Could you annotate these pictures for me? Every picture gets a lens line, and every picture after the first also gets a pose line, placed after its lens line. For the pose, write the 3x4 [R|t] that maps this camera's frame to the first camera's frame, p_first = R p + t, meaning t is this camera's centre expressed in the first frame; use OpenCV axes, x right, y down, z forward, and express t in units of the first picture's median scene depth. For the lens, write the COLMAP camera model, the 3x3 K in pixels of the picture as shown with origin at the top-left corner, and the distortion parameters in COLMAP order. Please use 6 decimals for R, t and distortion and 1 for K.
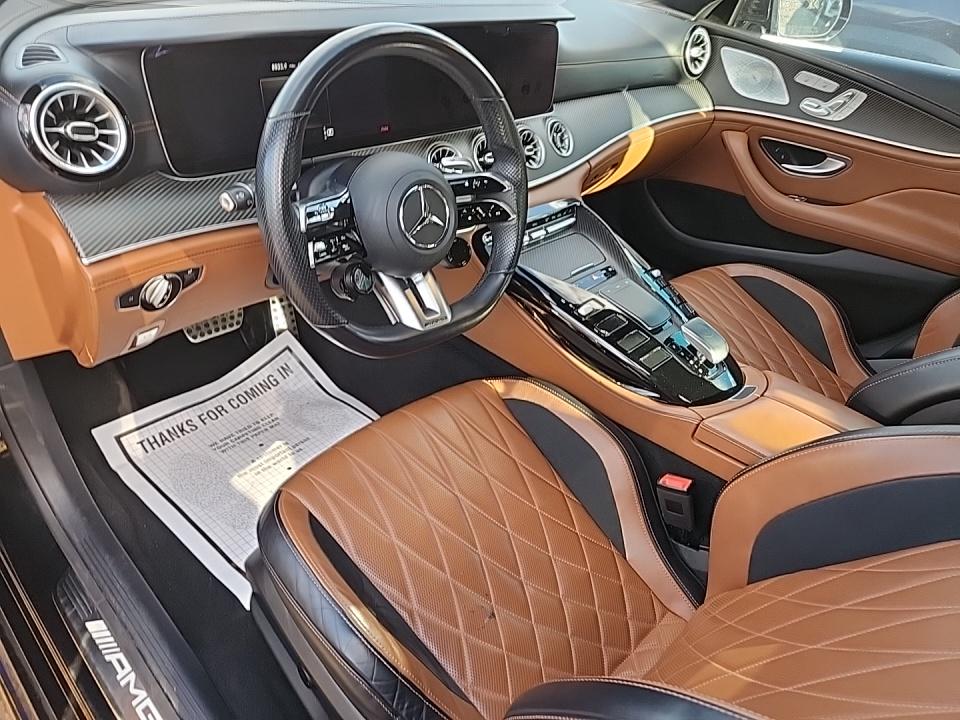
lens RADIAL K [[650.8, 0, 480.0], [0, 650.8, 360.0], [0, 0, 1]] dist [0.070496, -0.002449]
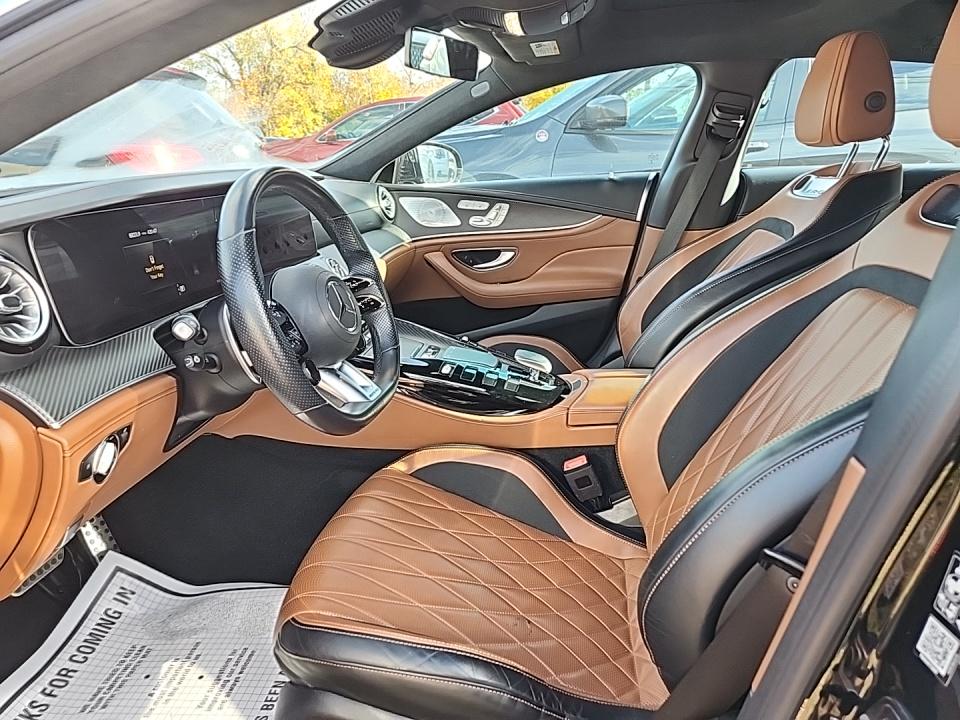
lens RADIAL K [[650.8, 0, 480.0], [0, 650.8, 360.0], [0, 0, 1]] dist [0.070496, -0.002449]
pose [[0.796288, -0.304614, 0.522623, -0.301992], [0.440707, 0.883944, -0.156267, 0.088364], [-0.414369, 0.354757, 0.838120, -0.024969]]
